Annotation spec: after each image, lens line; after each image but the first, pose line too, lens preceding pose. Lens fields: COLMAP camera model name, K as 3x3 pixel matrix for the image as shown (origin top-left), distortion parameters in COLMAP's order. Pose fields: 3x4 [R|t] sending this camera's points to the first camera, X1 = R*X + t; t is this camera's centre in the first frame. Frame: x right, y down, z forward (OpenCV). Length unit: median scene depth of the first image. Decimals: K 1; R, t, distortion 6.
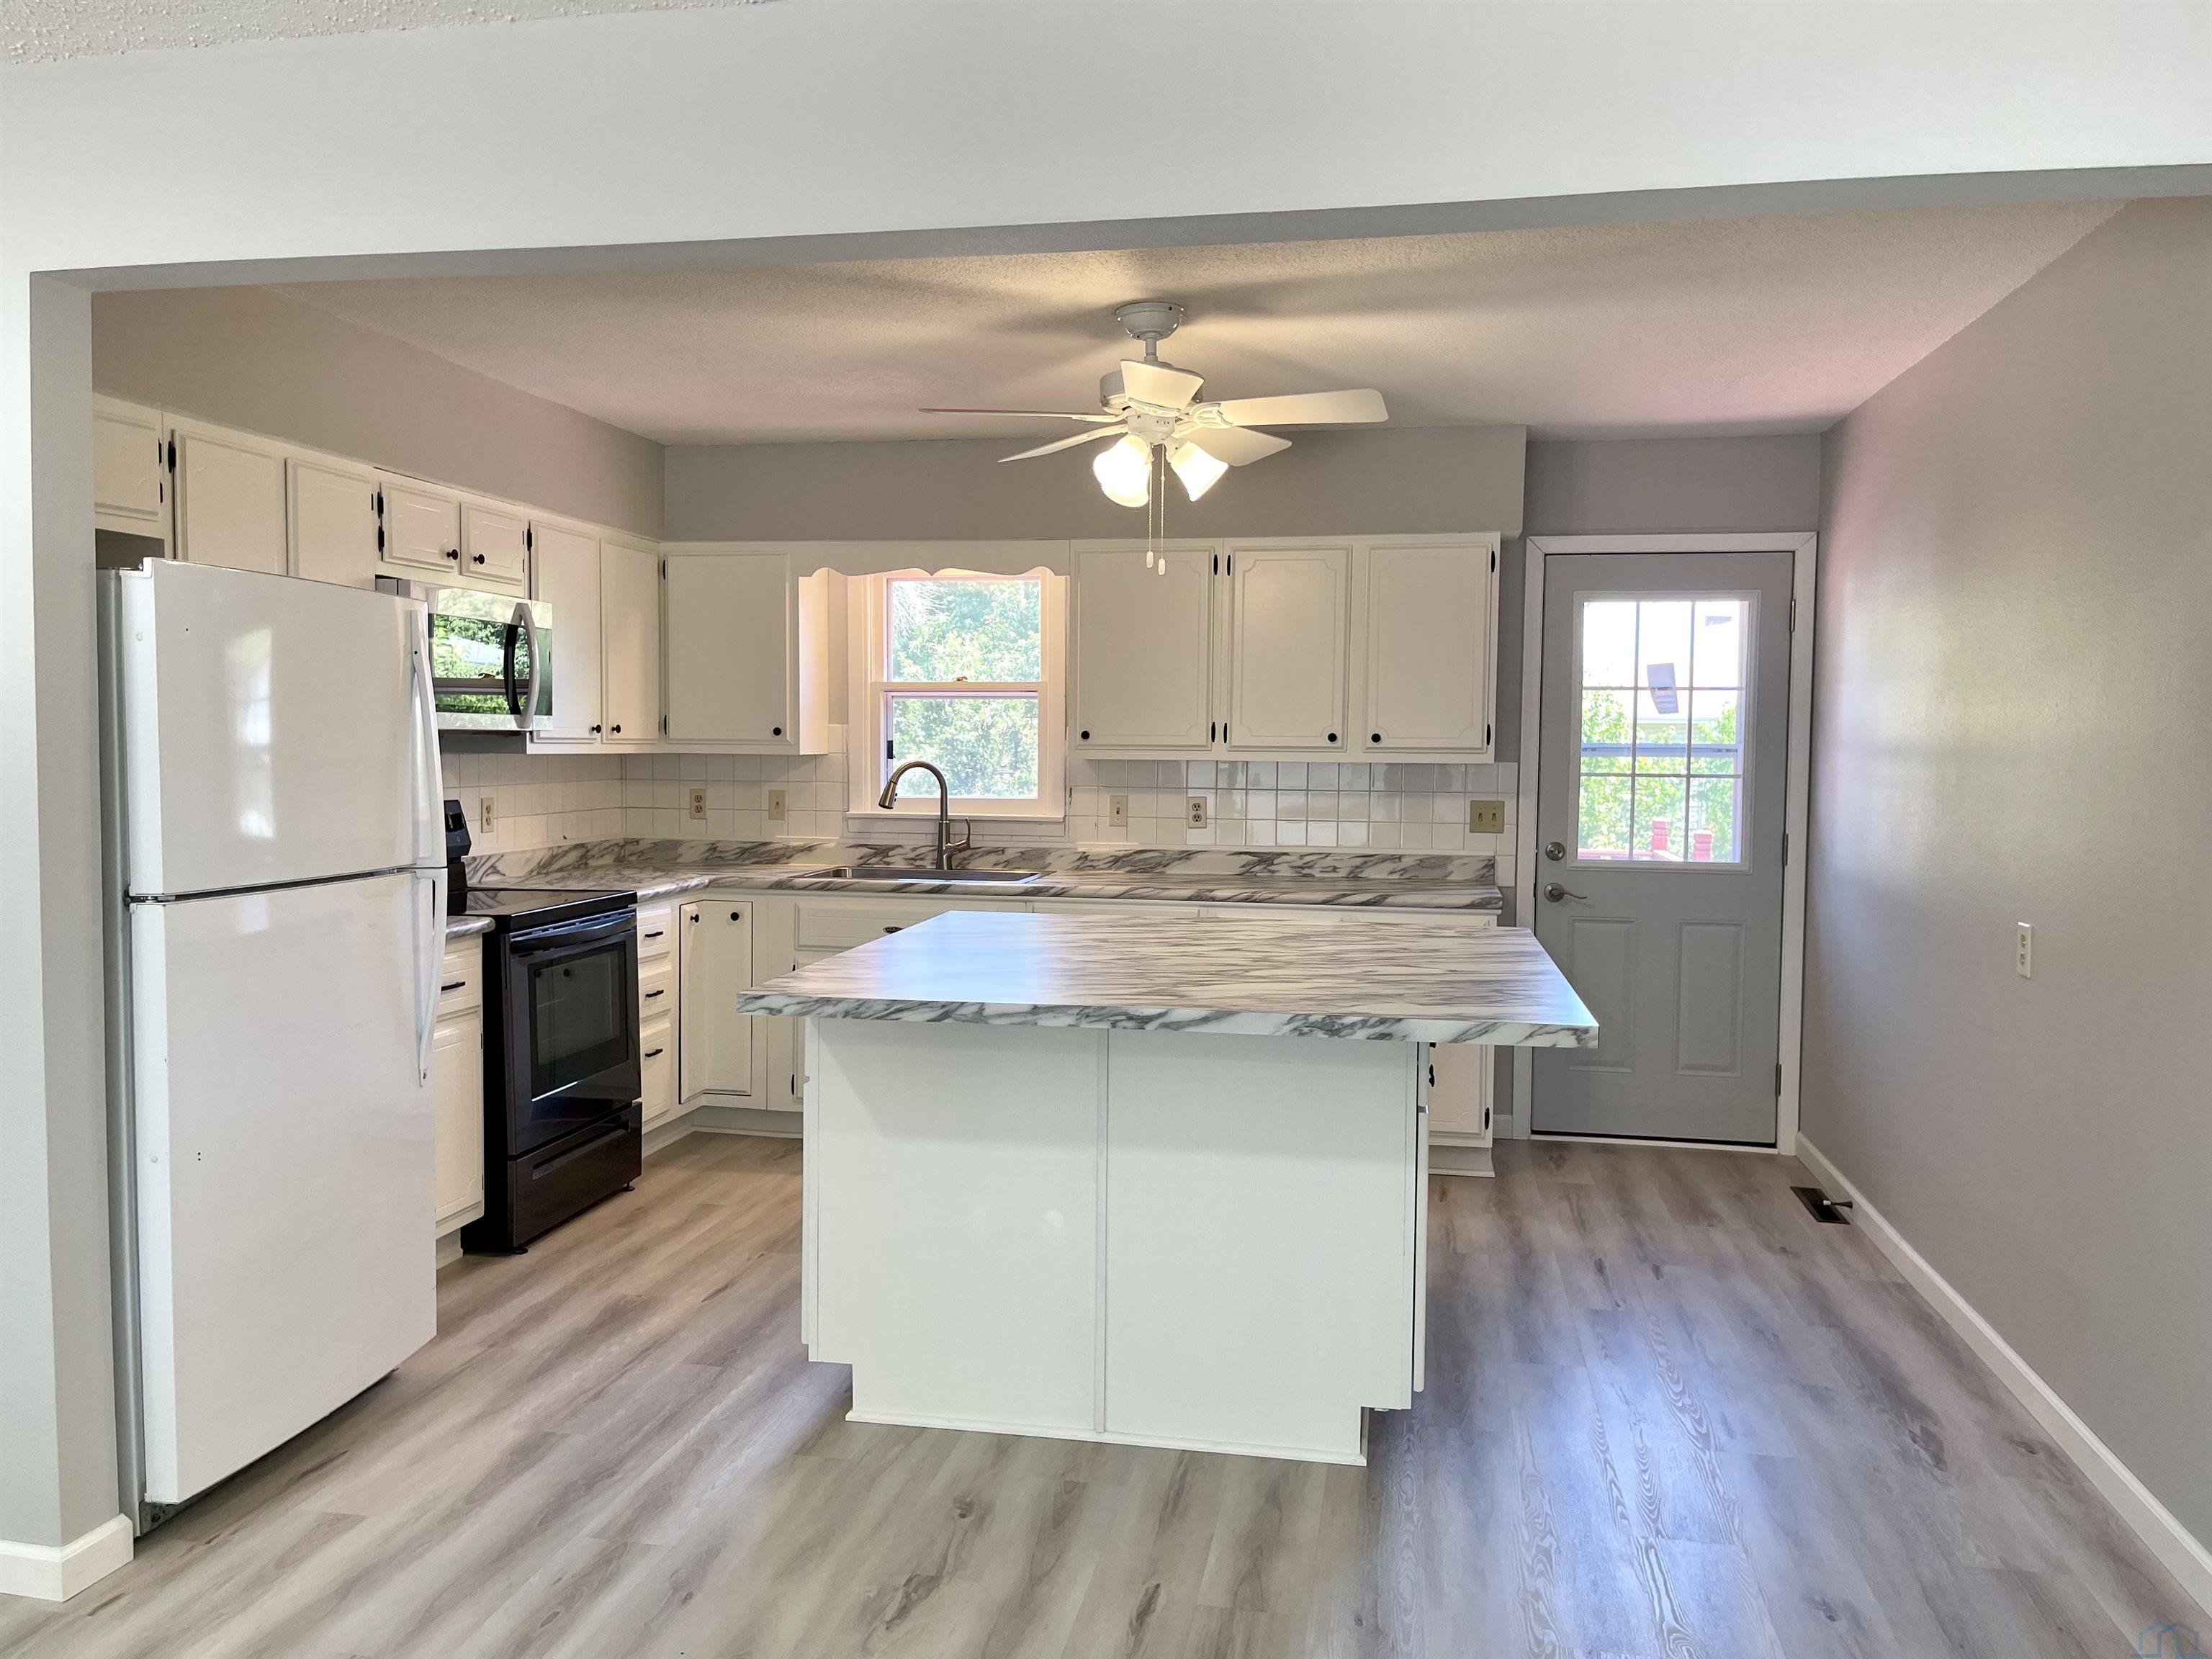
lens RADIAL K [[1659.0, 0, 1095.8], [0, 1659.0, 838.4], [0, 0, 1]] dist [0.064646, -0.085814]
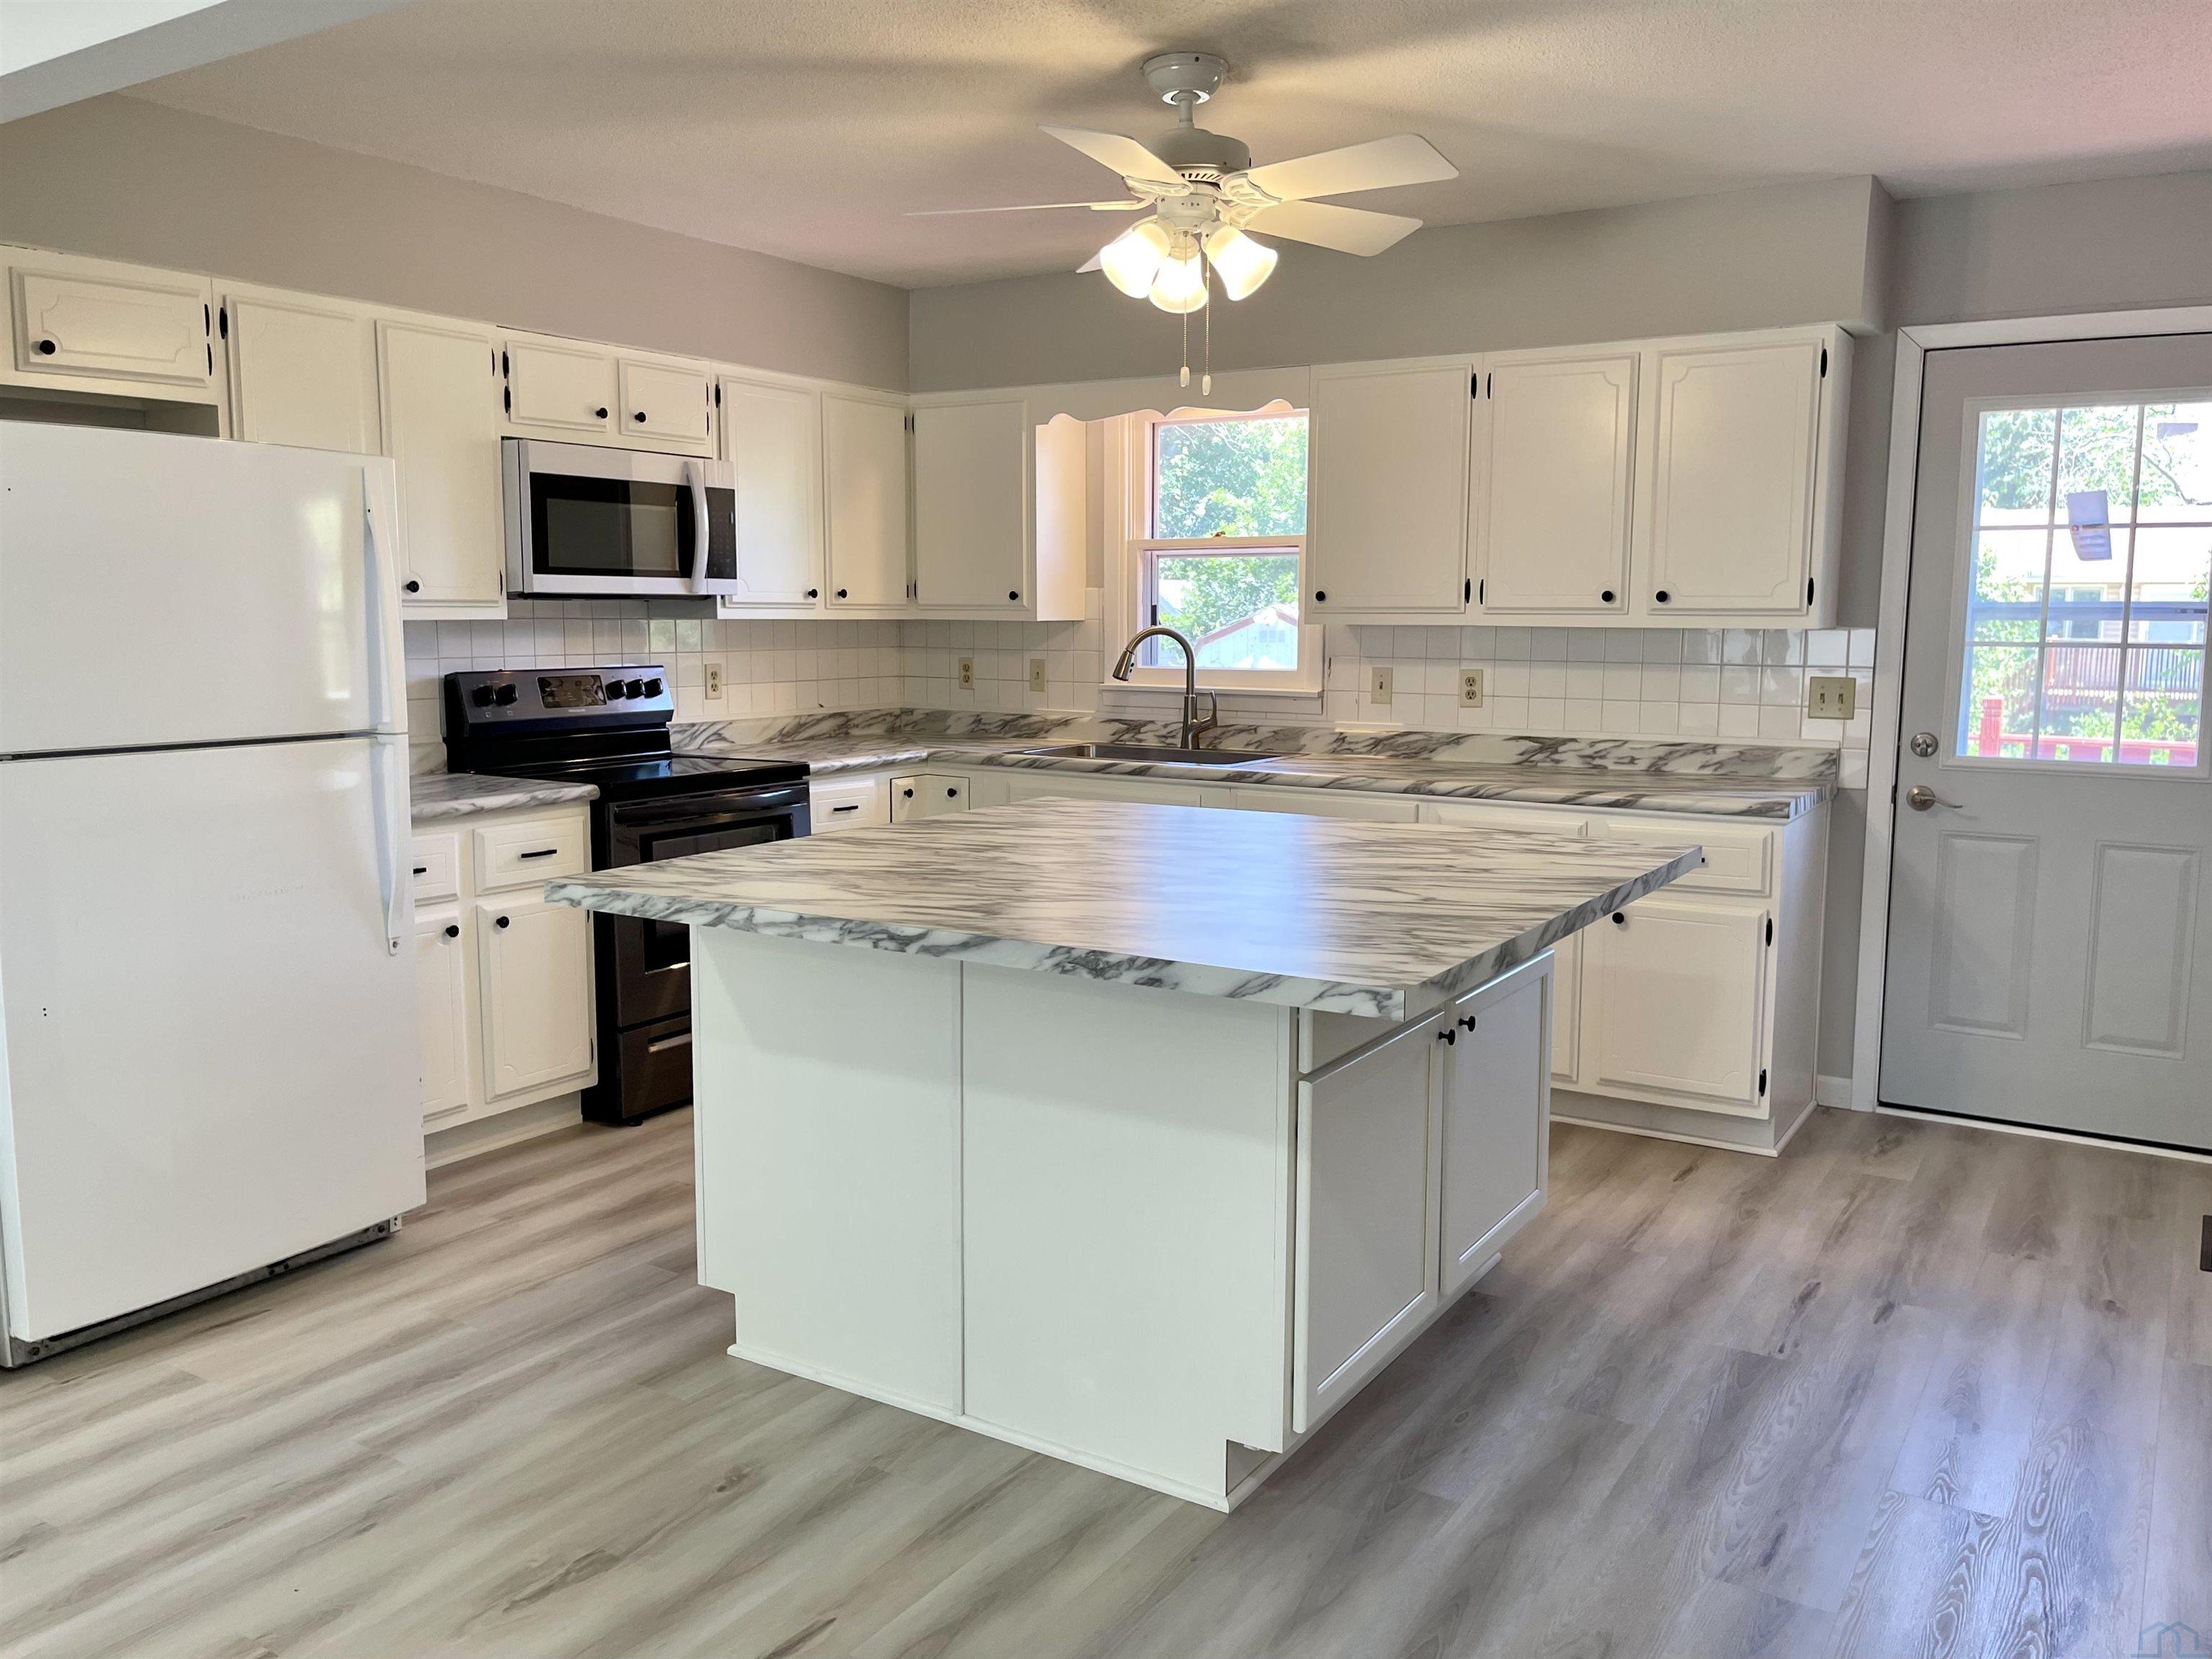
lens RADIAL K [[1697.9, 0, 1115.1], [0, 1697.9, 821.0], [0, 0, 1]] dist [0.063403, -0.088220]
pose [[0.931729, 0.040995, -0.360833, 0.219702], [-0.017750, 0.997561, 0.067502, -0.003904], [0.362720, -0.056488, 0.930184, 0.136327]]
